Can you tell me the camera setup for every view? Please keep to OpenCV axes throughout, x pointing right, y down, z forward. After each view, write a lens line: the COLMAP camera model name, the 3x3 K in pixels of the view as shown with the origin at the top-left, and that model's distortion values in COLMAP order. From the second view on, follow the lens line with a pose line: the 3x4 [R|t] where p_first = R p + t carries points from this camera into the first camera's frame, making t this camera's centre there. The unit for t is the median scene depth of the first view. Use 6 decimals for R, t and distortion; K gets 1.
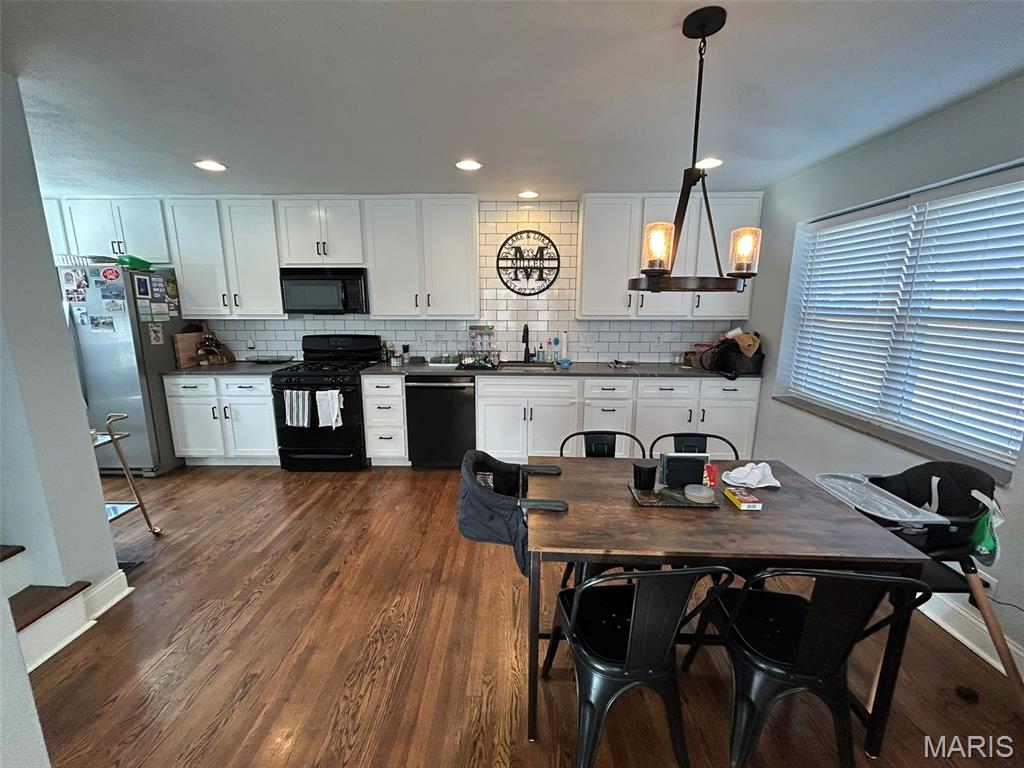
lens RADIAL K [[412.4, 0, 510.9], [0, 412.4, 382.1], [0, 0, 1]] dist [0.001507, 0.000073]
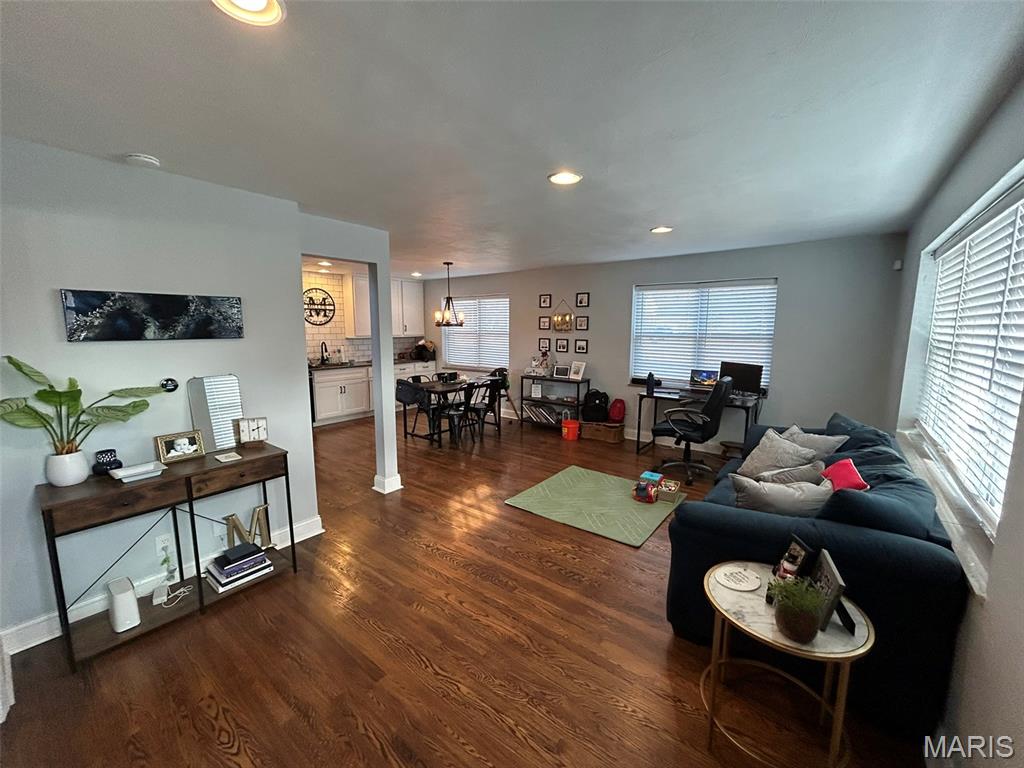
lens RADIAL K [[412.4, 0, 513.8], [0, 412.4, 386.2], [0, 0, 1]] dist [0.001507, 0.000073]
pose [[0.598192, -0.117869, 0.792637, -0.870248], [0.161720, 0.986529, 0.024654, 0.127995], [-0.784865, 0.113437, 0.609195, -0.650090]]
